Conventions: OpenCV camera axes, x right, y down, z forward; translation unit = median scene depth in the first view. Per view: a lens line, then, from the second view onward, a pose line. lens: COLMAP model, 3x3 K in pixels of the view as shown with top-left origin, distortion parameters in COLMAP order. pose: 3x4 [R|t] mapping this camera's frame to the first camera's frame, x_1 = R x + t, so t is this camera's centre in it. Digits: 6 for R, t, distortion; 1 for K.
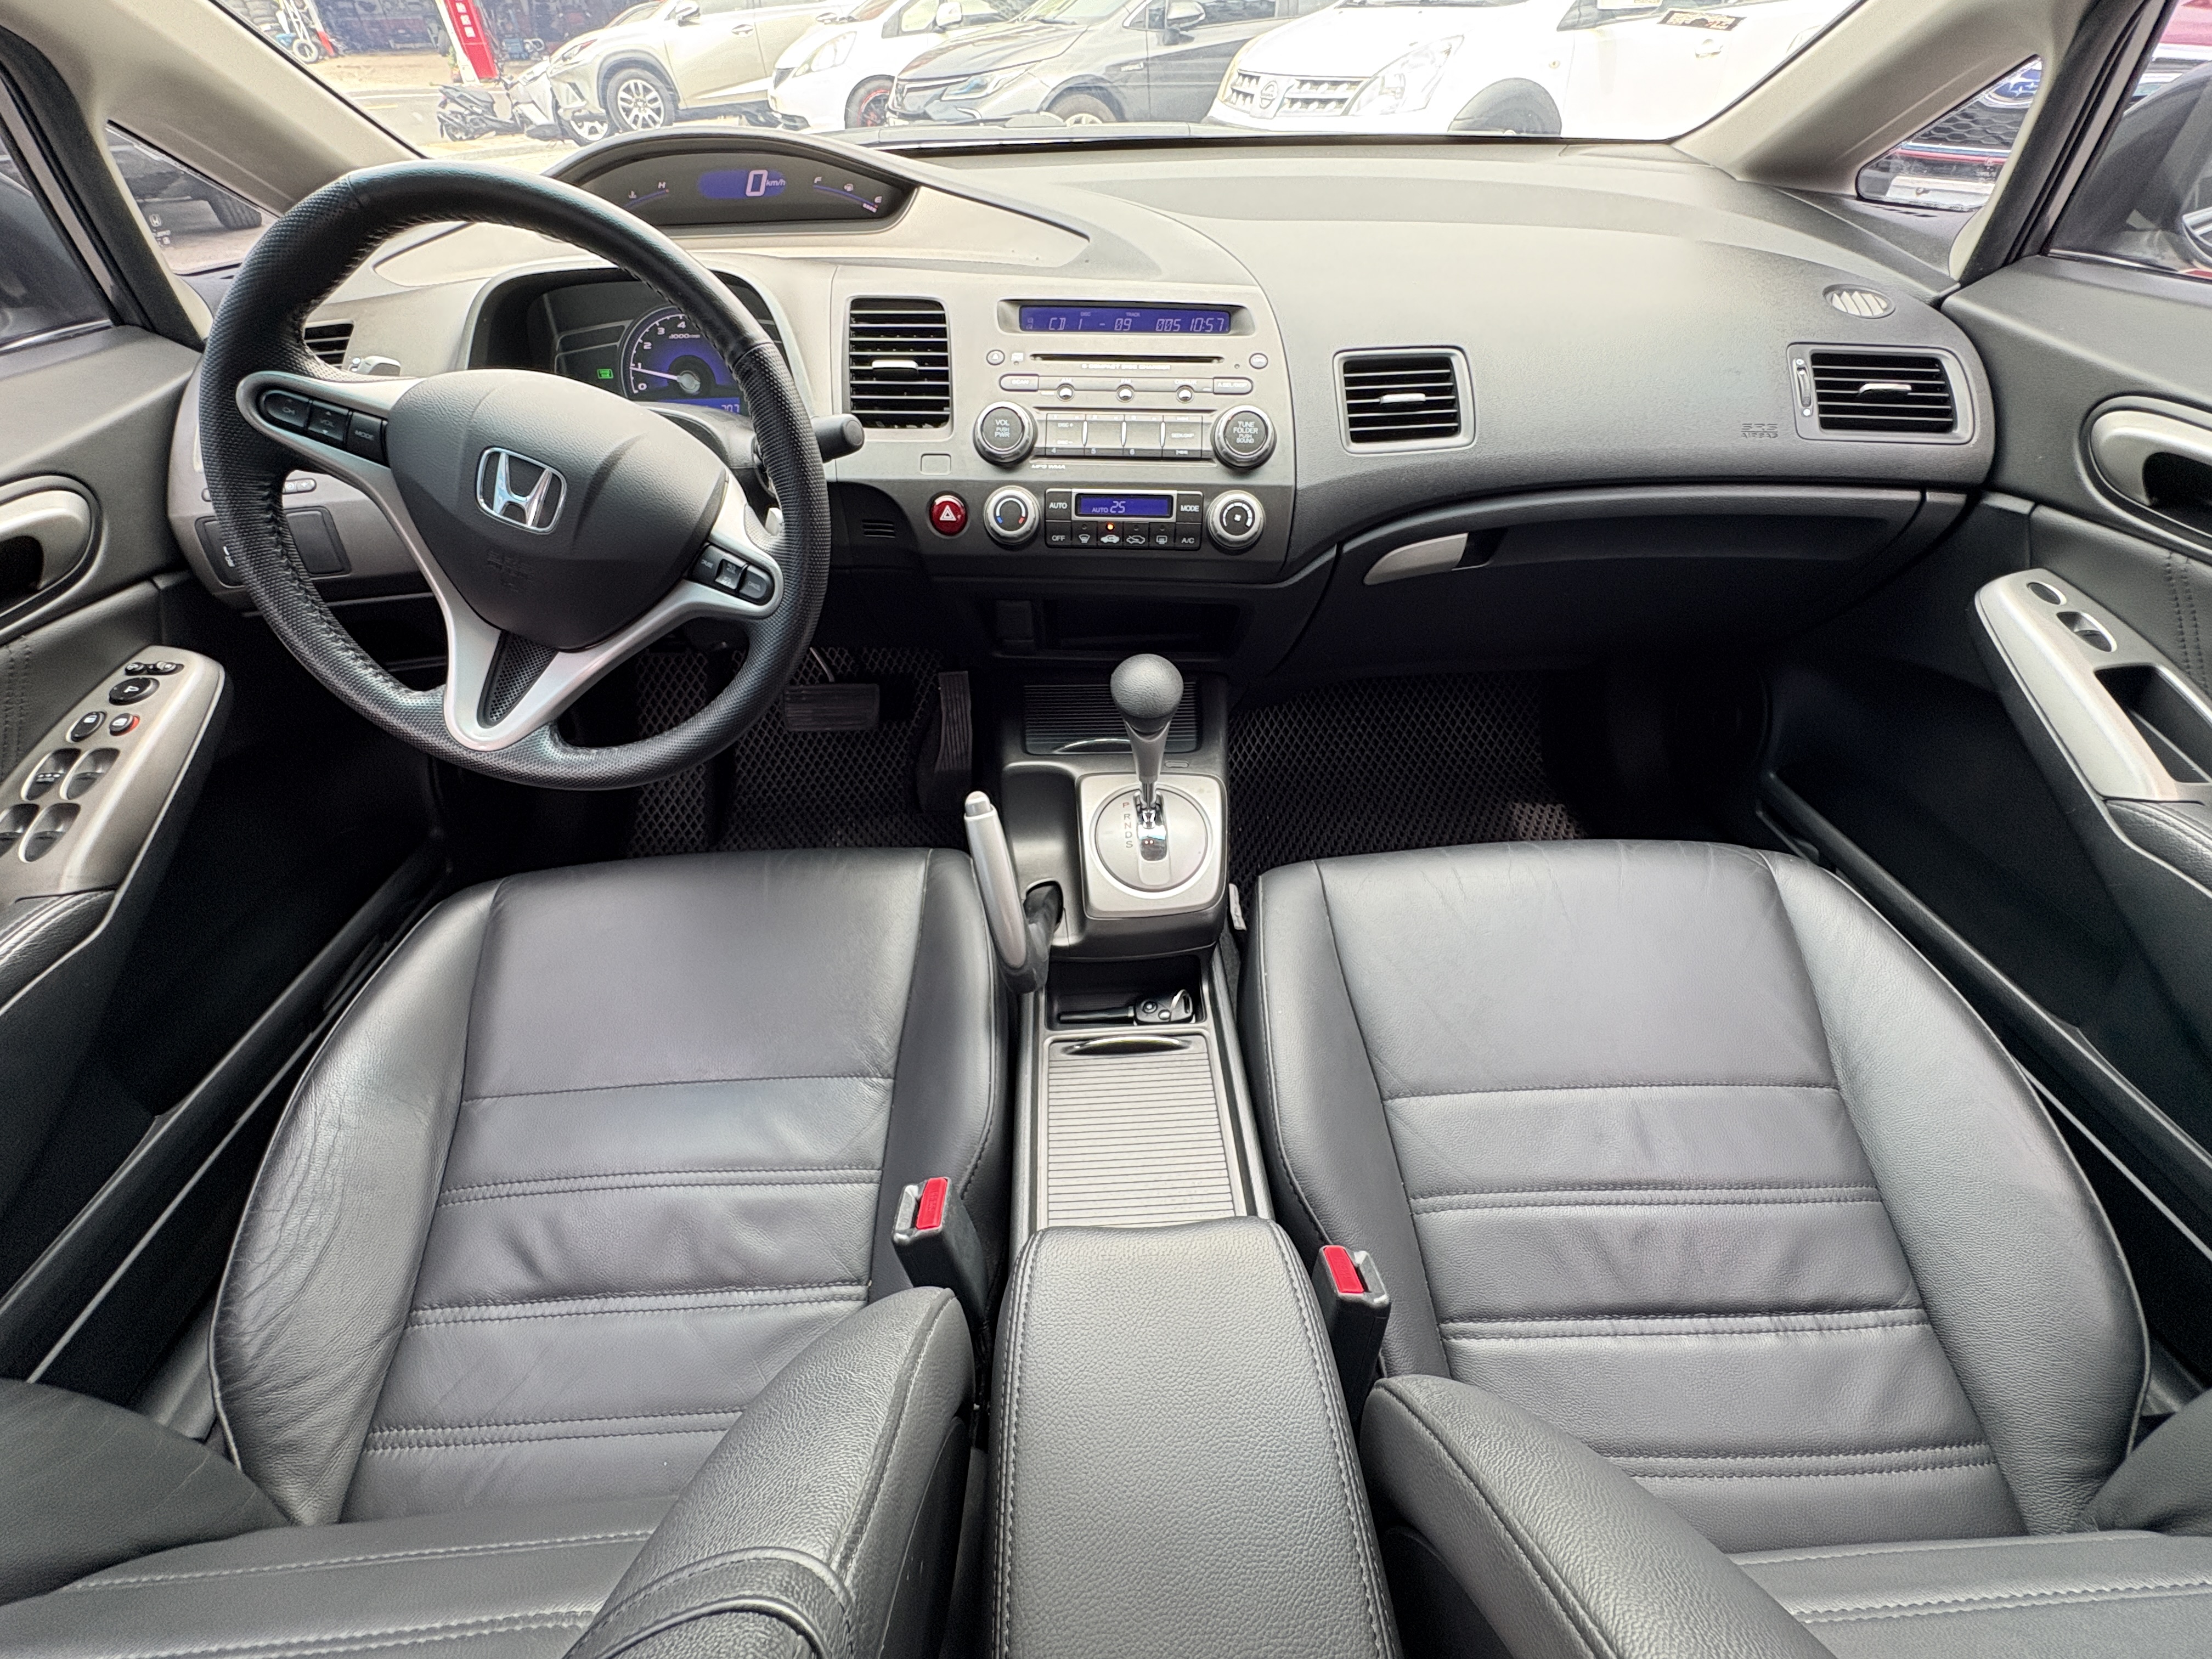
lens RADIAL K [[962.5, 0, 1106.0], [0, 962.5, 829.5], [0, 0, 1]] dist [-0.001001, -0.000263]
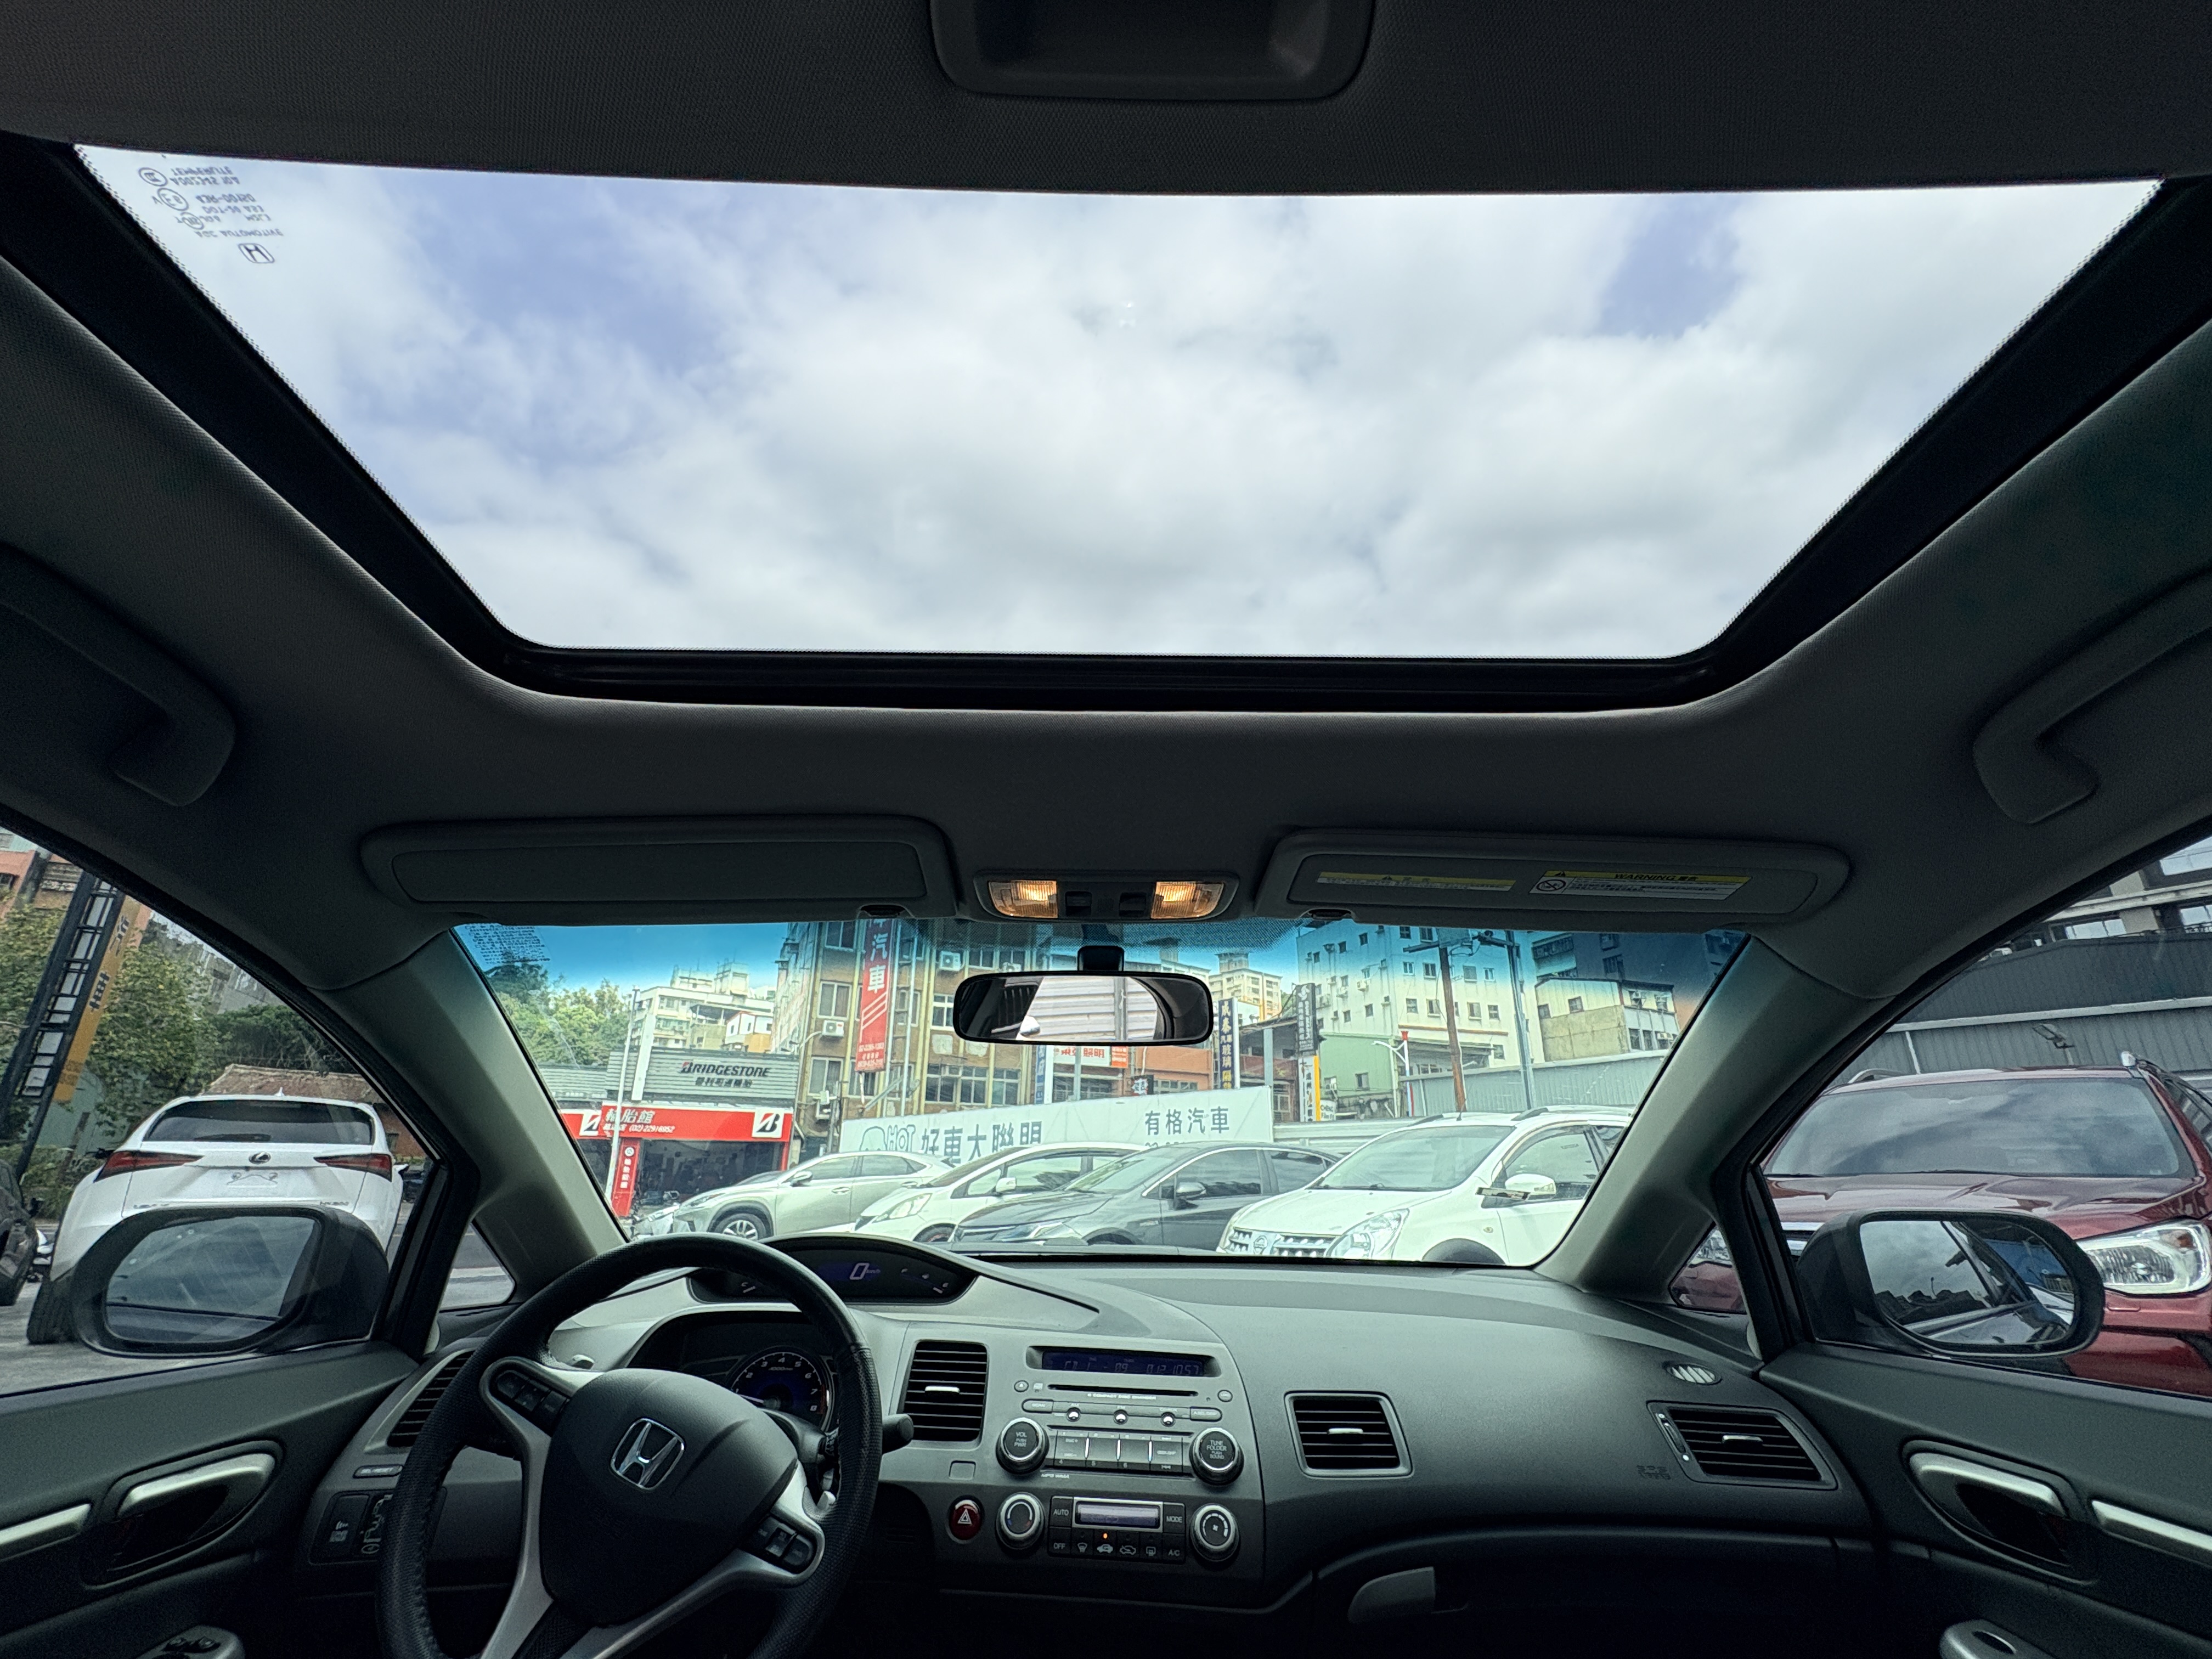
lens RADIAL K [[960.7, 0, 1092.1], [0, 960.7, 855.8], [0, 0, 1]] dist [-0.001399, -0.000266]
pose [[0.998864, 0.014889, -0.045272, 0.027992], [-0.046556, 0.507929, -0.860140, 0.254140], [0.010188, 0.861271, 0.508045, -0.270954]]
